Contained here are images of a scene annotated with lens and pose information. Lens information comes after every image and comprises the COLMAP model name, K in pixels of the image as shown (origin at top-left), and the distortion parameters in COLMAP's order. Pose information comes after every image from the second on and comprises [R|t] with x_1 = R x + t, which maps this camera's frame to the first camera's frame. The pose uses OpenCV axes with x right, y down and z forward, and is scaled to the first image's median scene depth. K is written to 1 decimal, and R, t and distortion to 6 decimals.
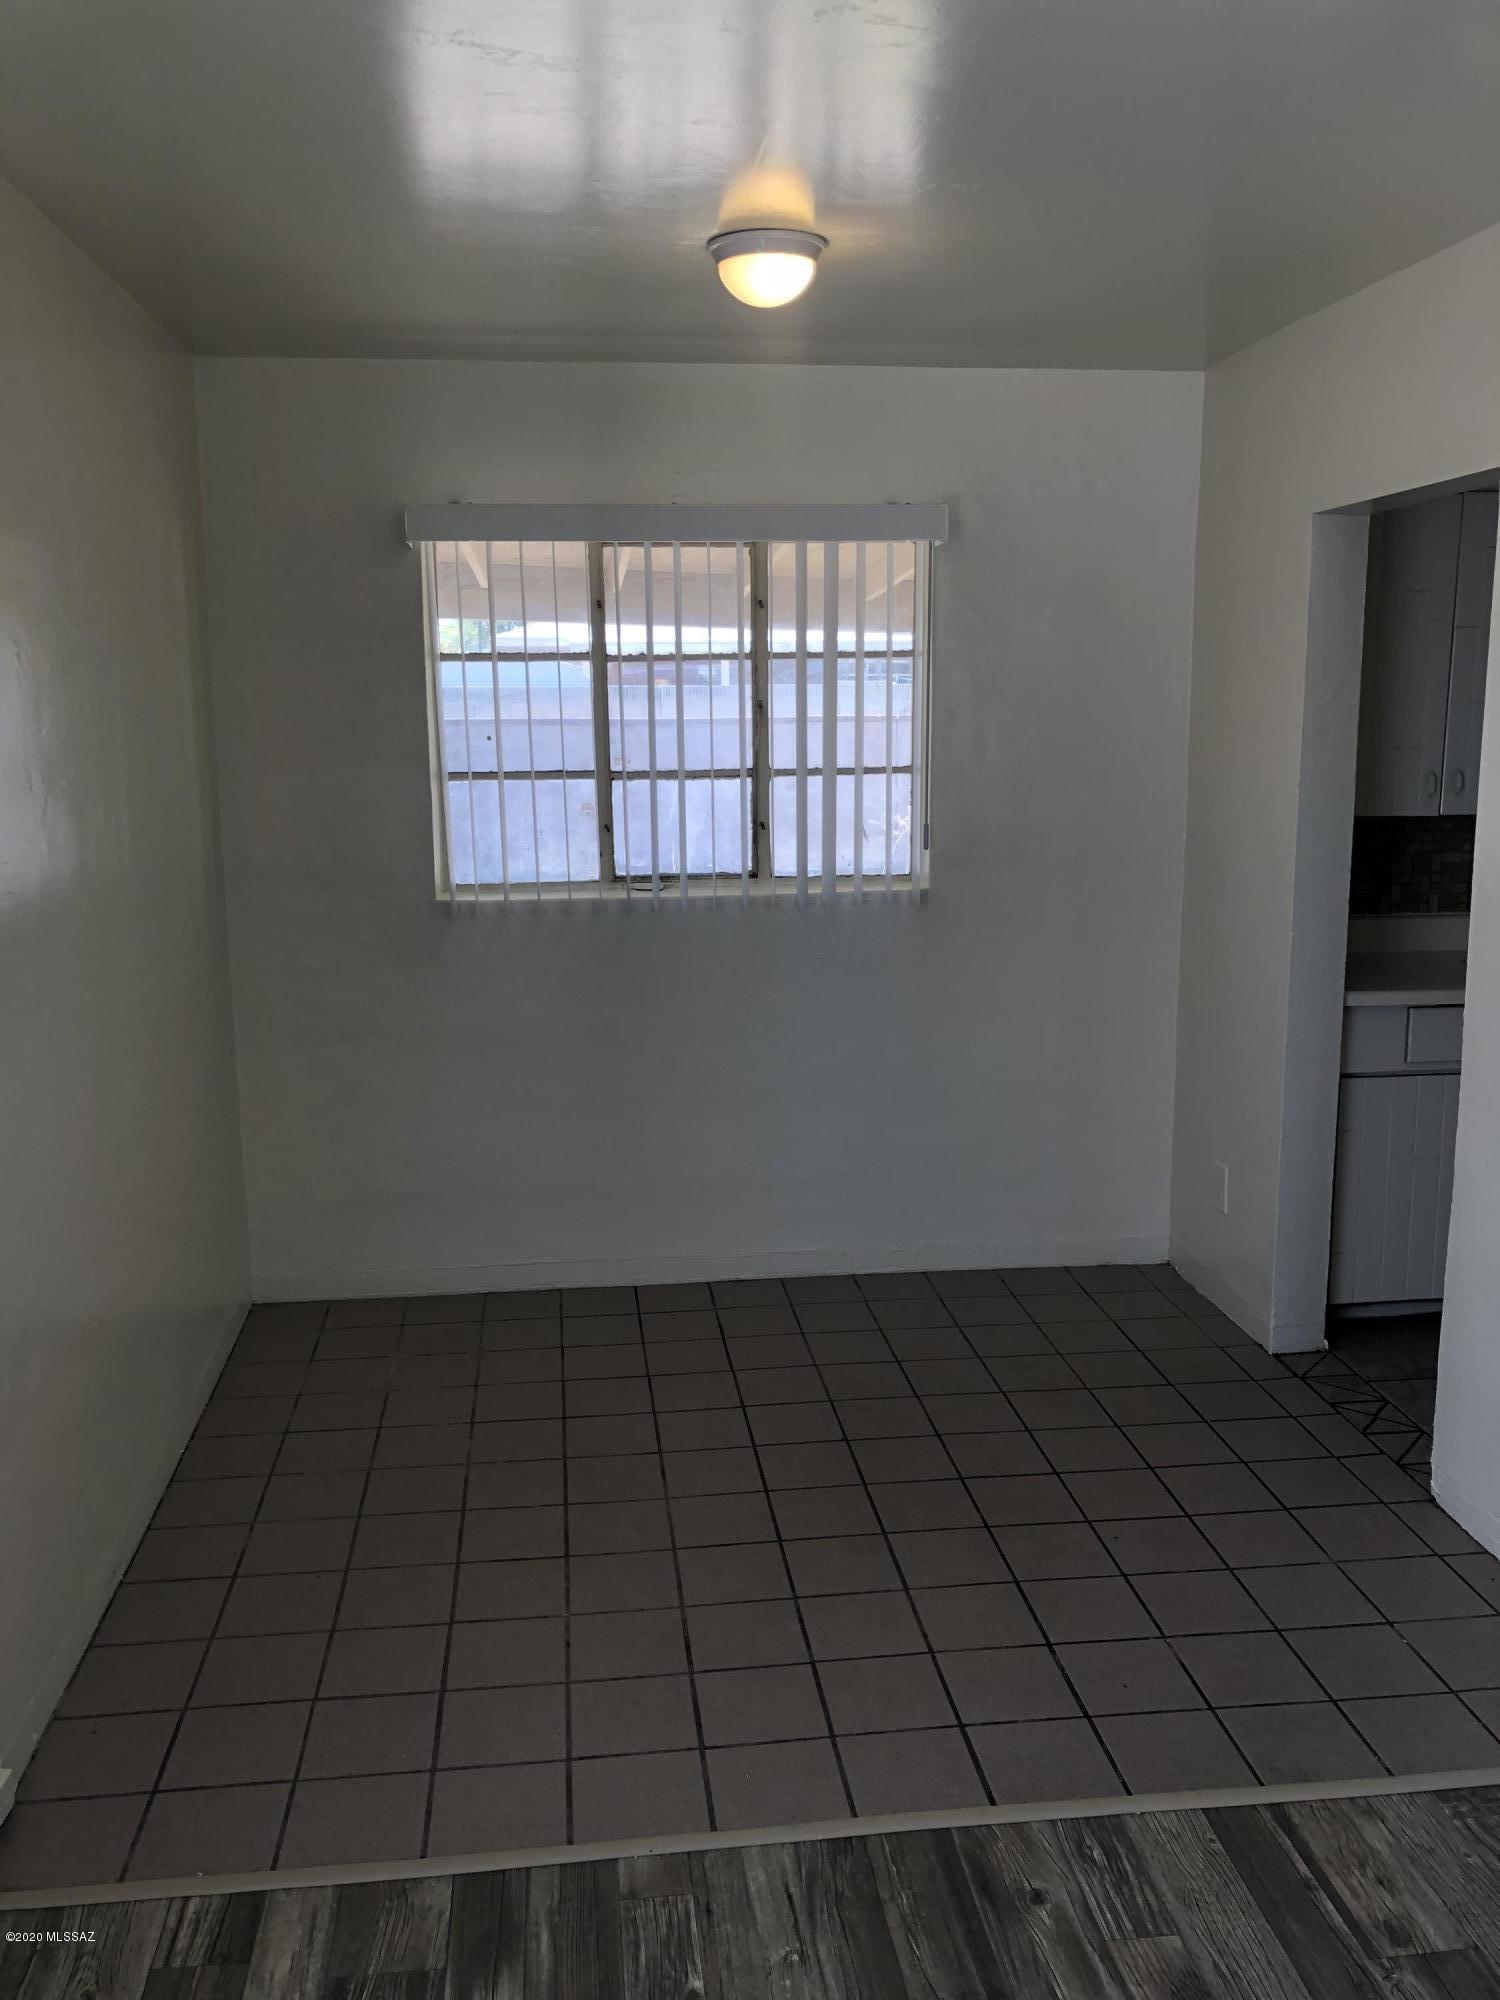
lens RADIAL K [[1647.0, 0, 765.8], [0, 1647.0, 962.3], [0, 0, 1]] dist [0.047382, -0.040302]
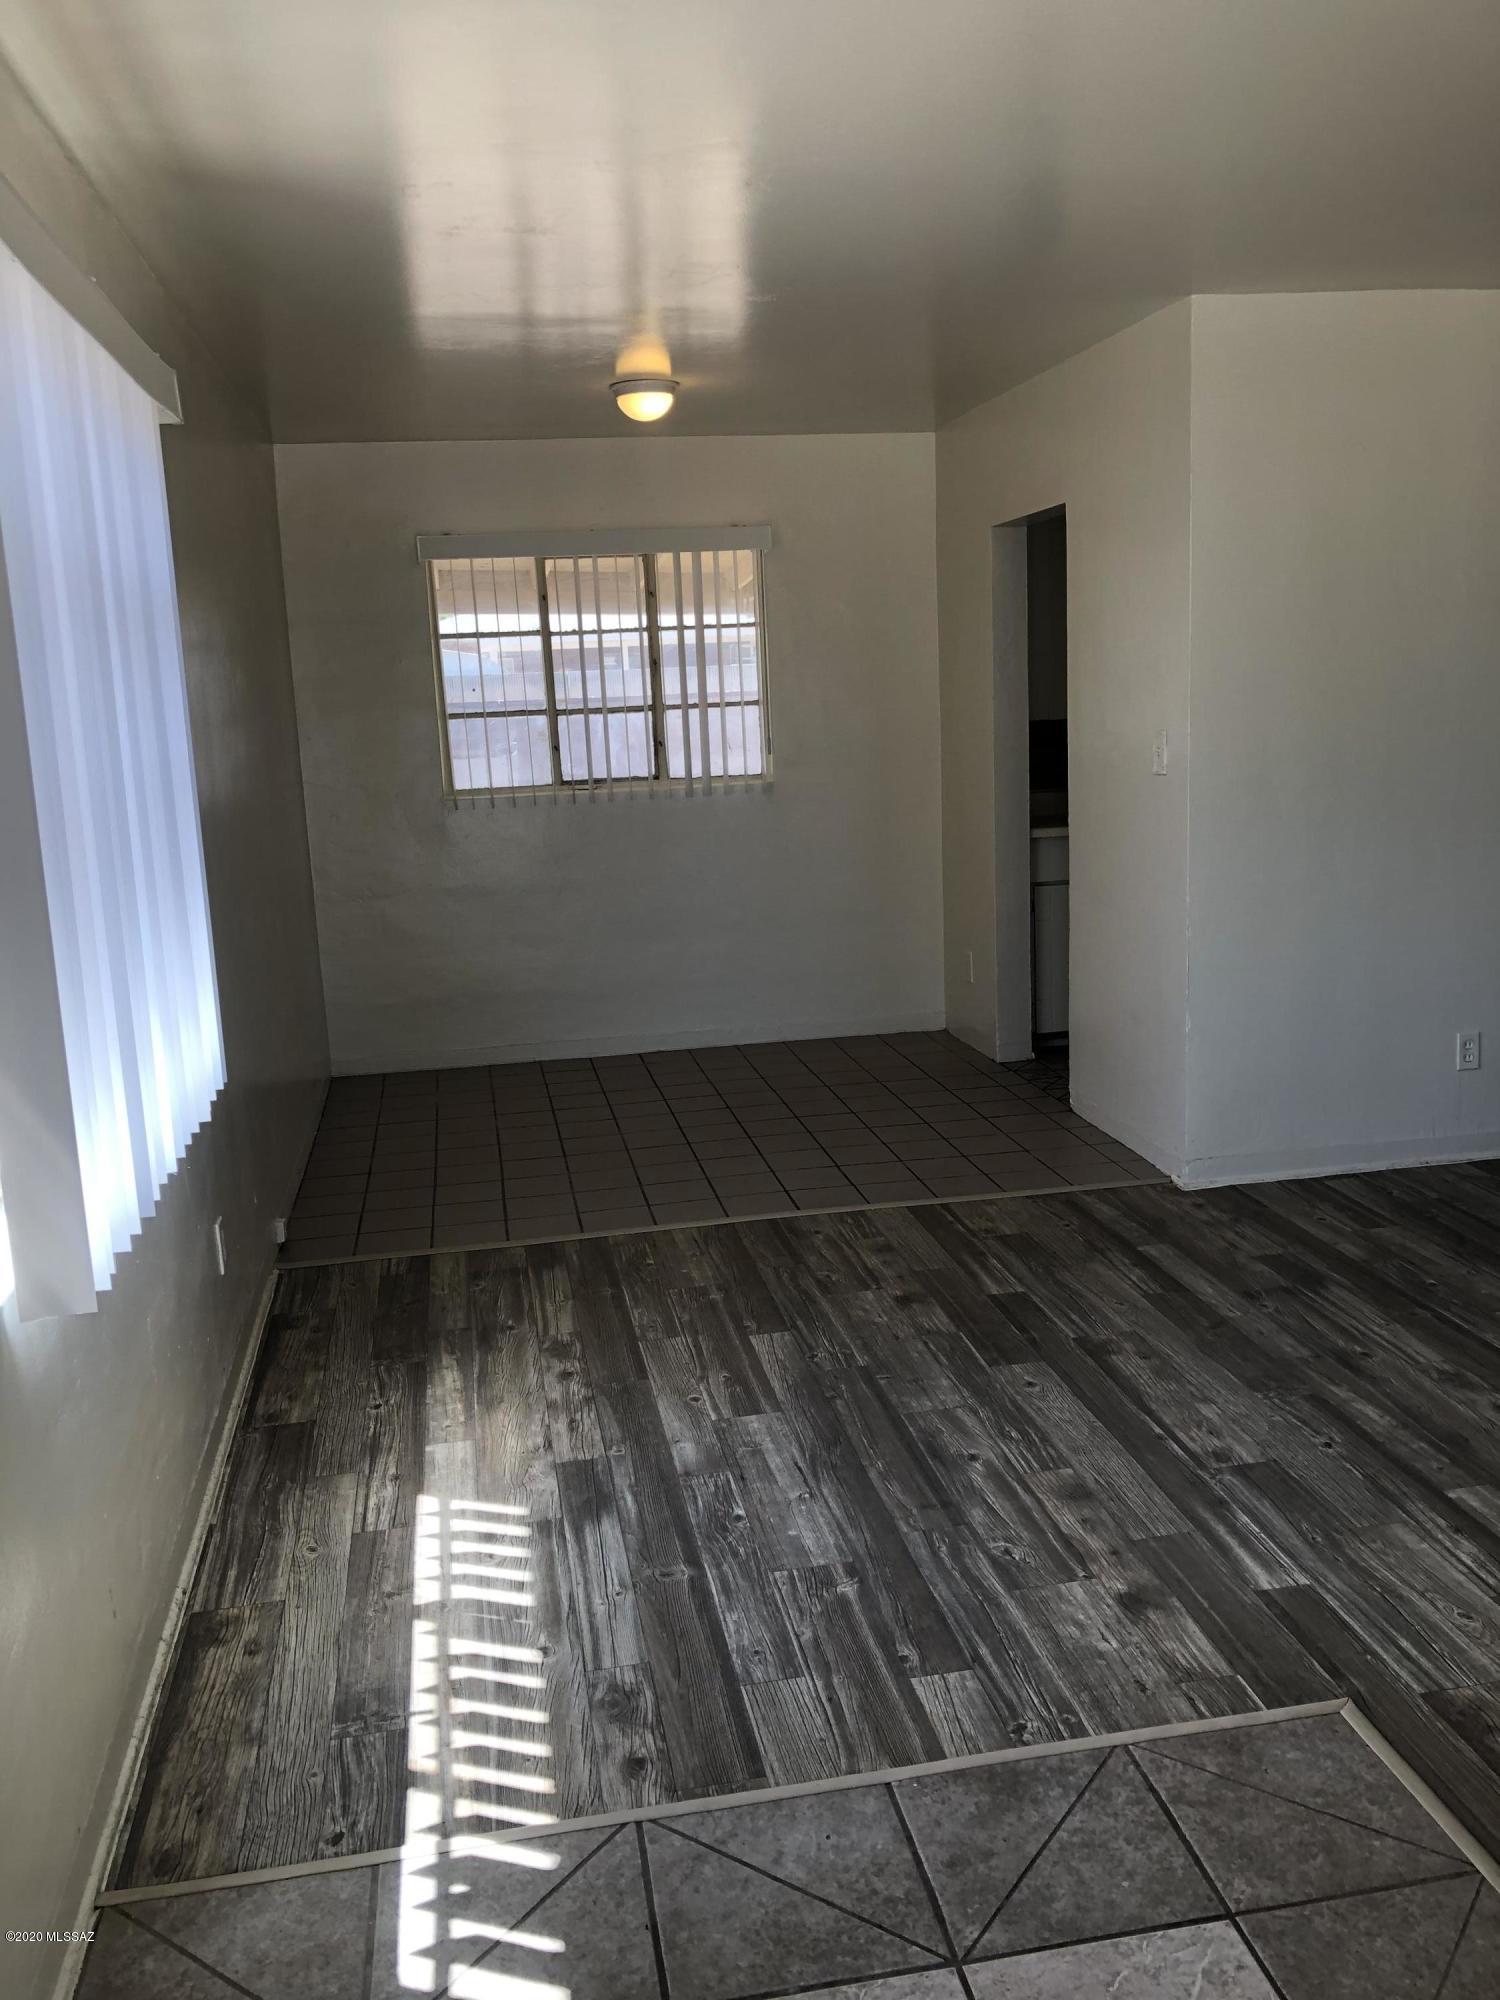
lens RADIAL K [[1647.0, 0, 775.0], [0, 1647.0, 995.9], [0, 0, 1]] dist [0.047382, -0.040302]
pose [[0.997278, -0.047195, 0.056641, 0.006441], [0.045911, 0.998663, 0.023774, 0.120775], [-0.057687, -0.021109, 0.998112, -0.531110]]
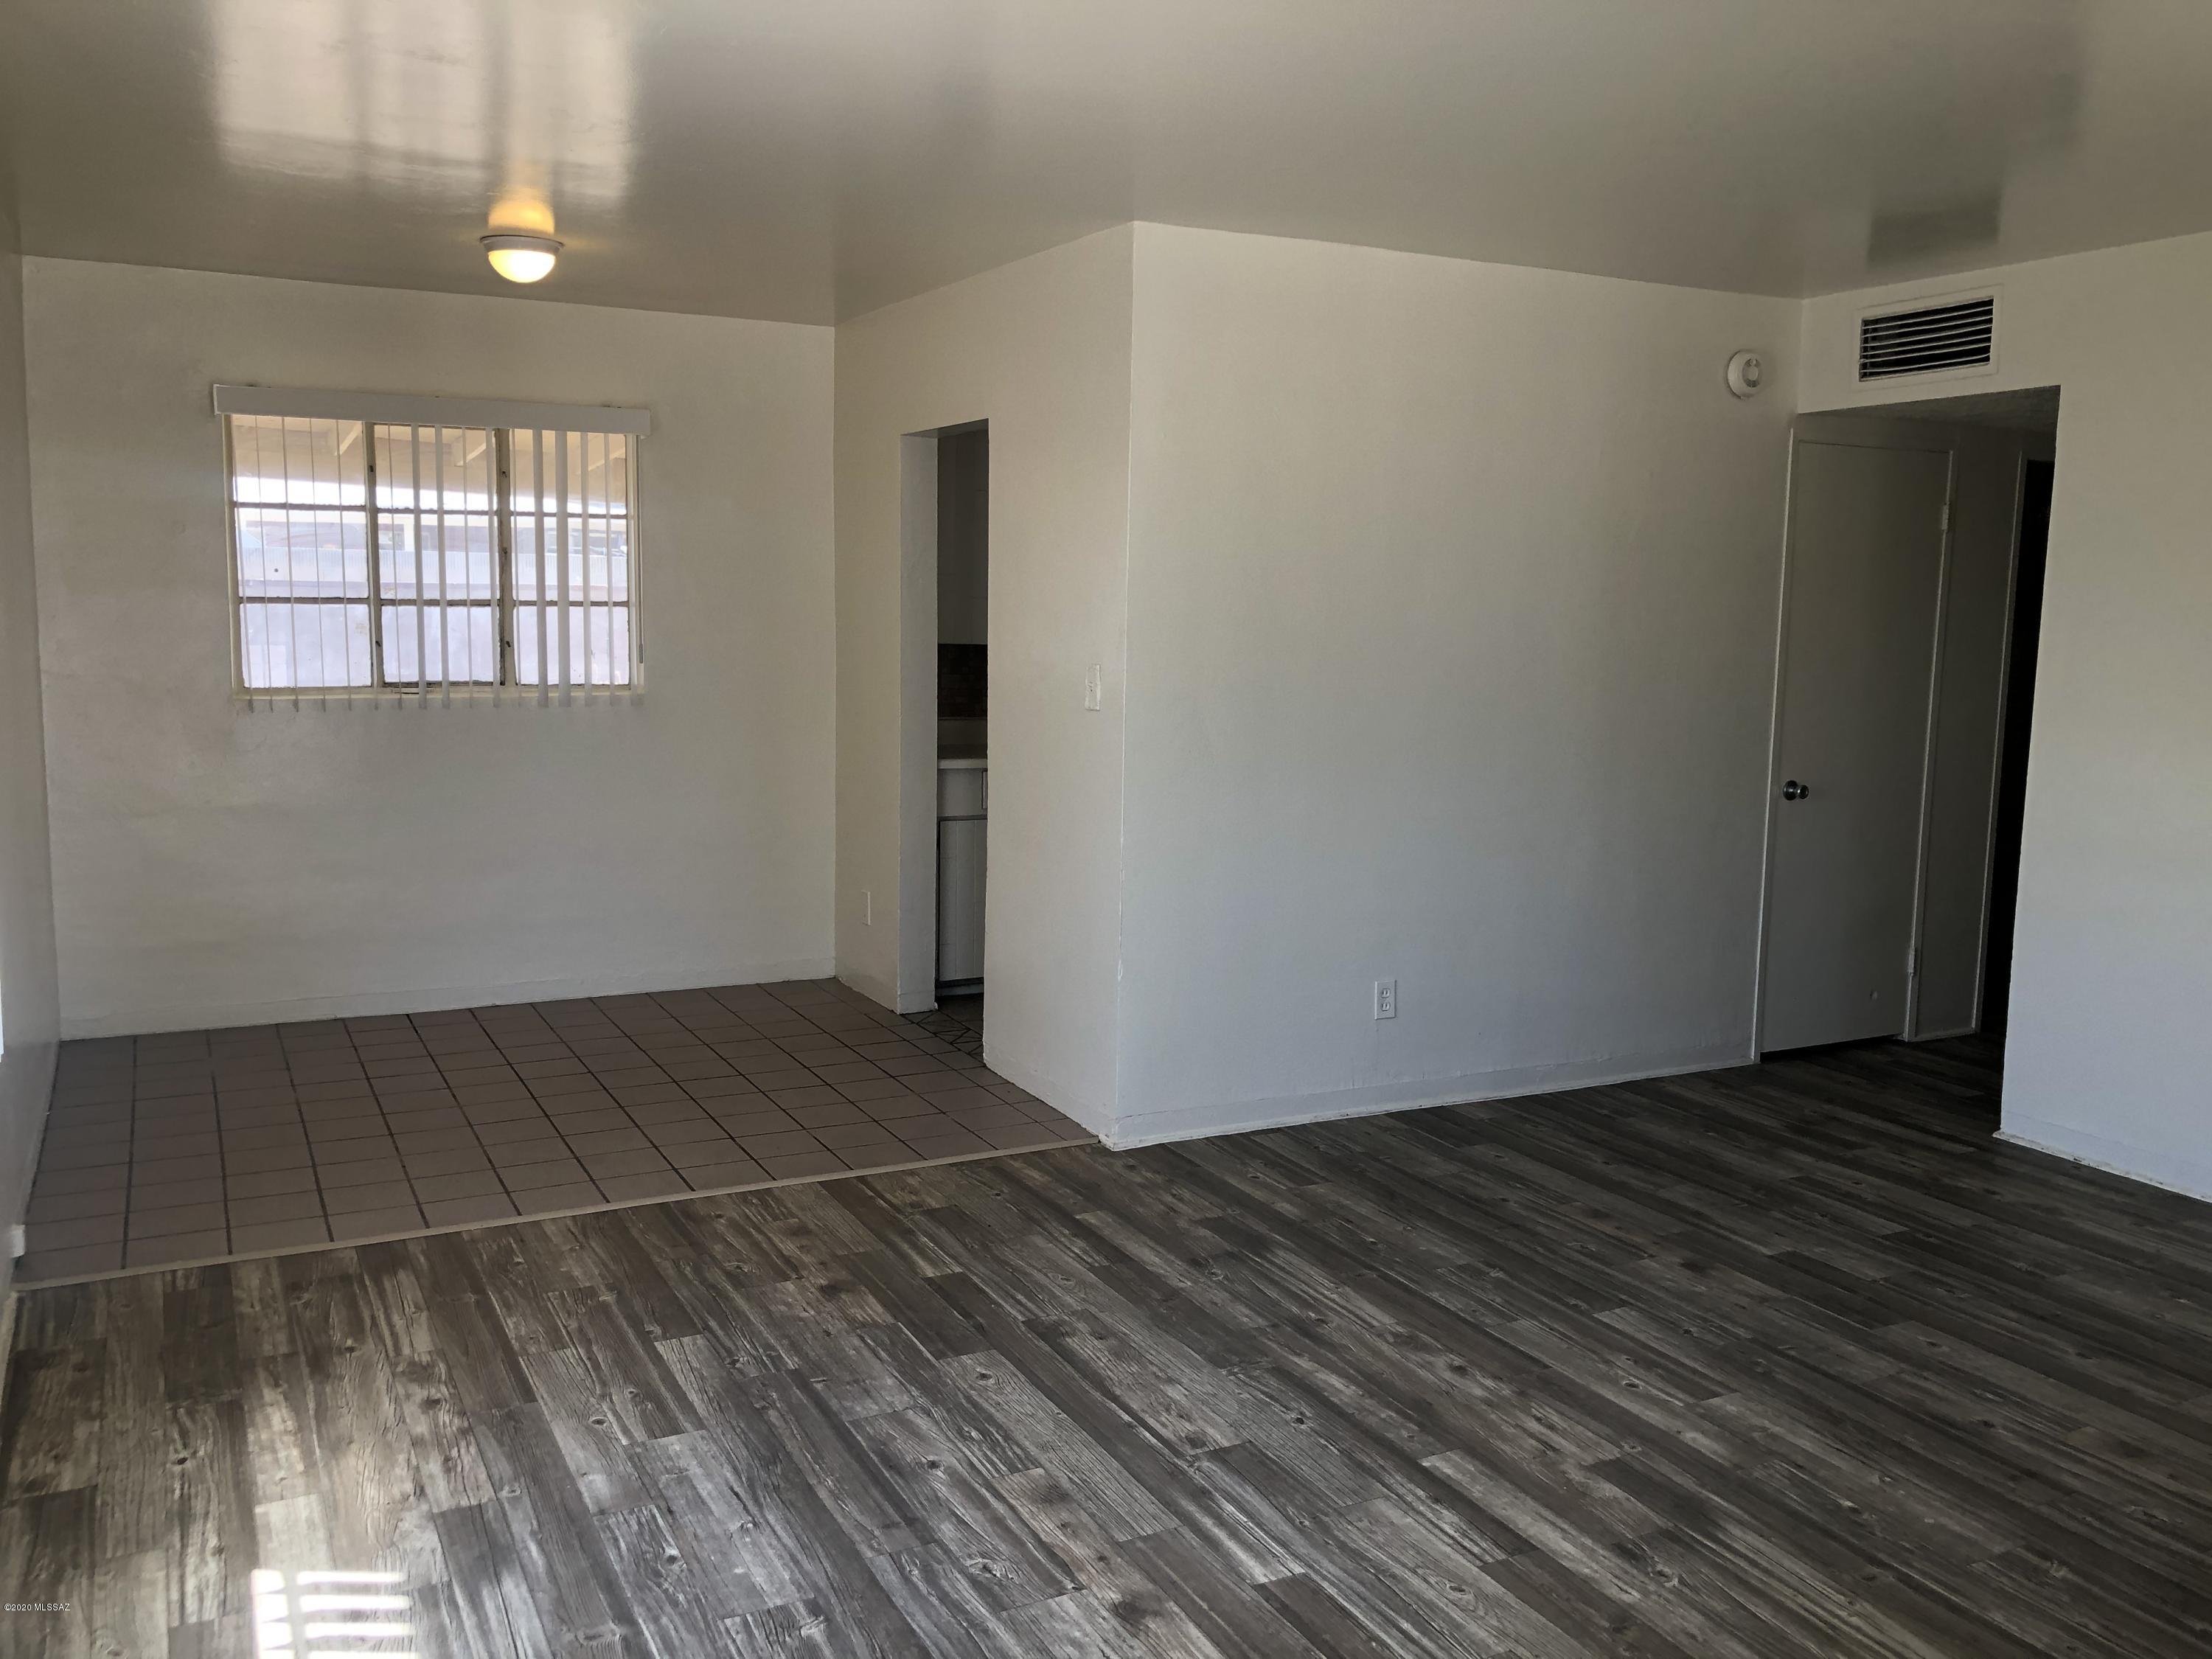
lens RADIAL K [[1821.5, 0, 1120.8], [0, 1821.5, 815.1], [0, 0, 1]] dist [0.047382, -0.040302]
pose [[0.938148, -0.020035, 0.345656, -0.053408], [0.031613, 0.999111, -0.027892, 0.110488], [-0.344790, 0.037094, 0.937947, -0.528250]]
